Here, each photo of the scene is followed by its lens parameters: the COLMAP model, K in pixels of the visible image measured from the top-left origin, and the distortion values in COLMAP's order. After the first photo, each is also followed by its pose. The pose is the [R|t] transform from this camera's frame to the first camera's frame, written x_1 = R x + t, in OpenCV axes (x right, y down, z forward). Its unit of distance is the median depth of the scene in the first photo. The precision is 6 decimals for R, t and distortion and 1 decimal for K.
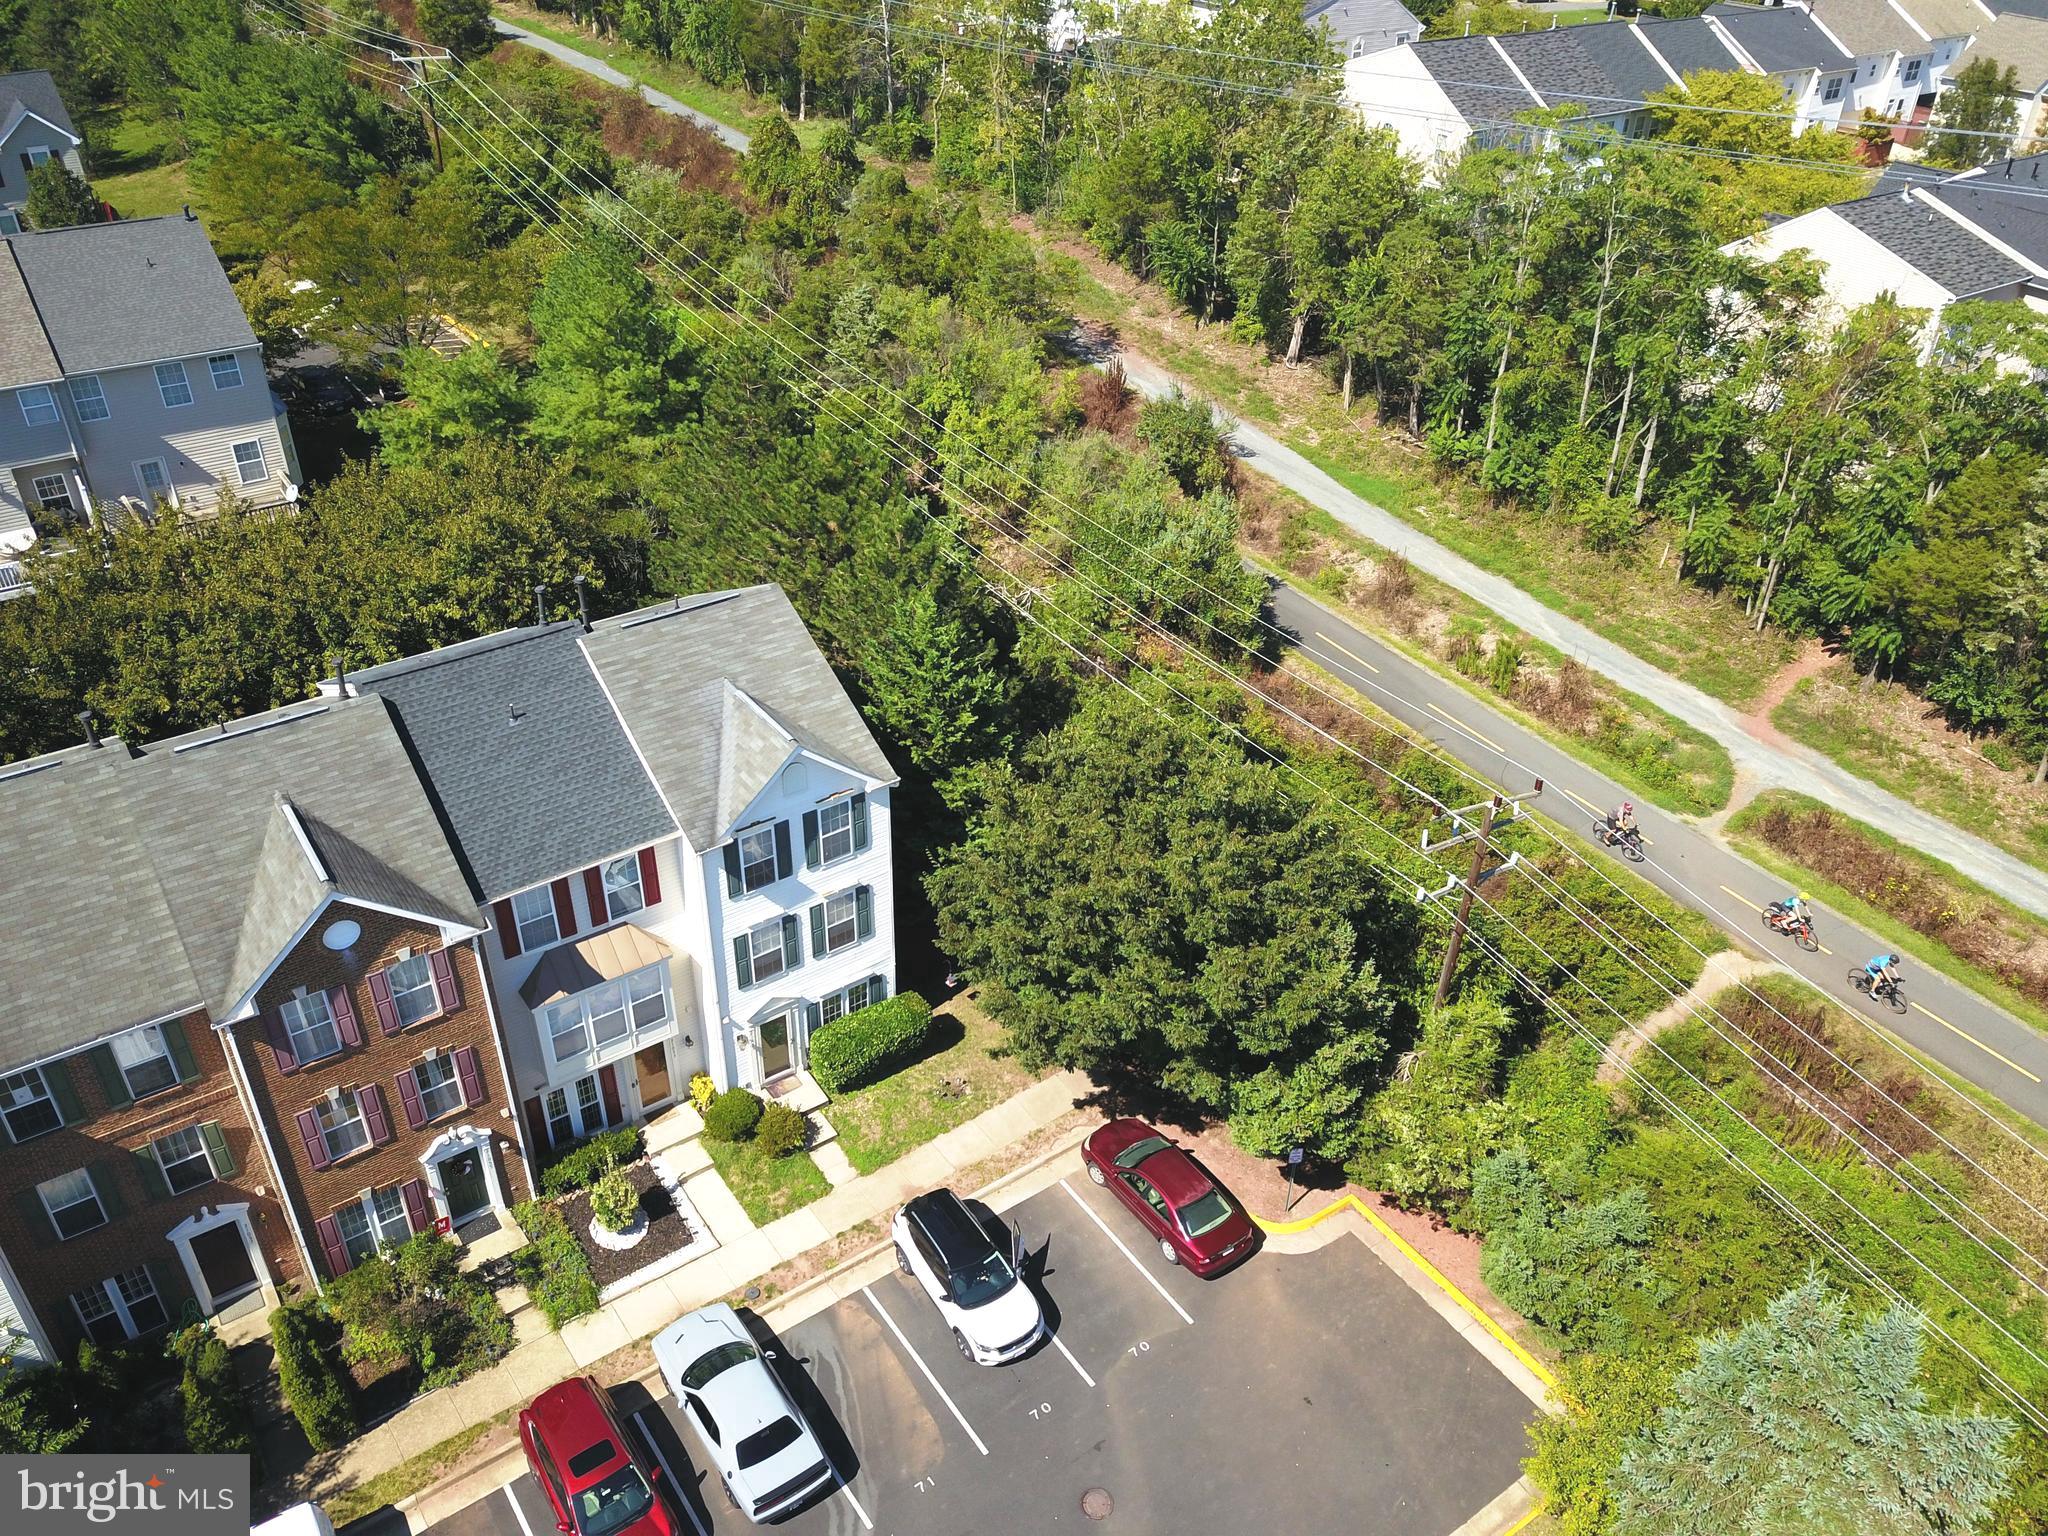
lens RADIAL K [[1599.6, 0, 1025.7], [0, 1599.6, 766.8], [0, 0, 1]] dist [0.008339, -0.001039]
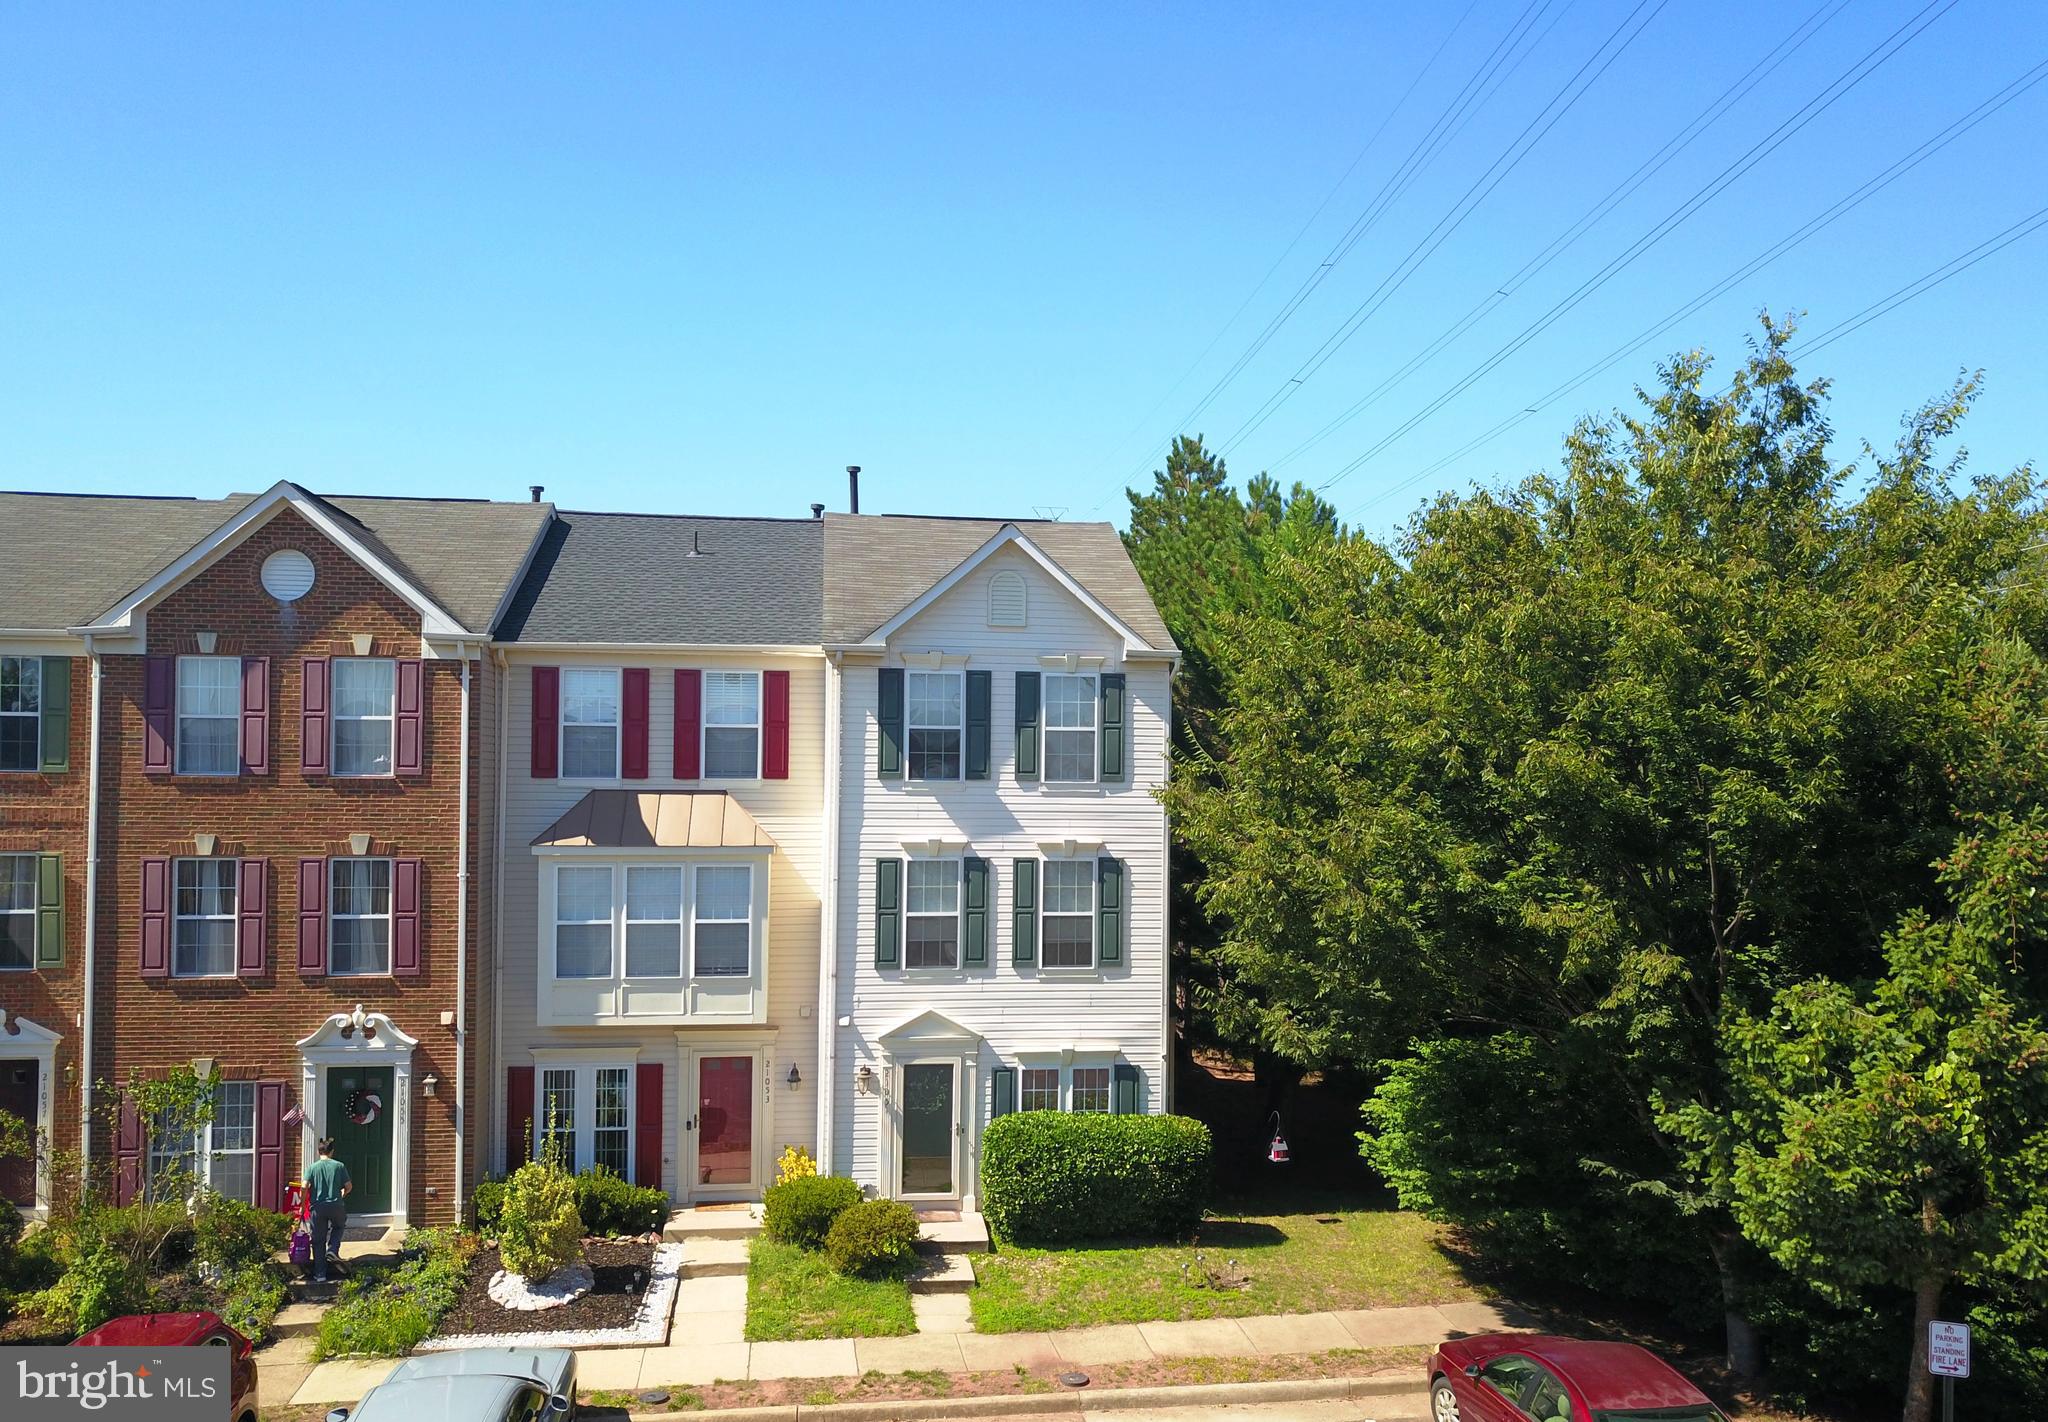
lens RADIAL K [[1538.1, 0, 1022.7], [0, 1538.1, 711.3], [0, 0, 1]] dist [-0.004959, -0.007404]
pose [[0.895870, -0.013427, -0.444113, 0.132794], [-0.244623, 0.819509, -0.518233, 0.354932], [0.370912, 0.572909, 0.730889, 0.554921]]
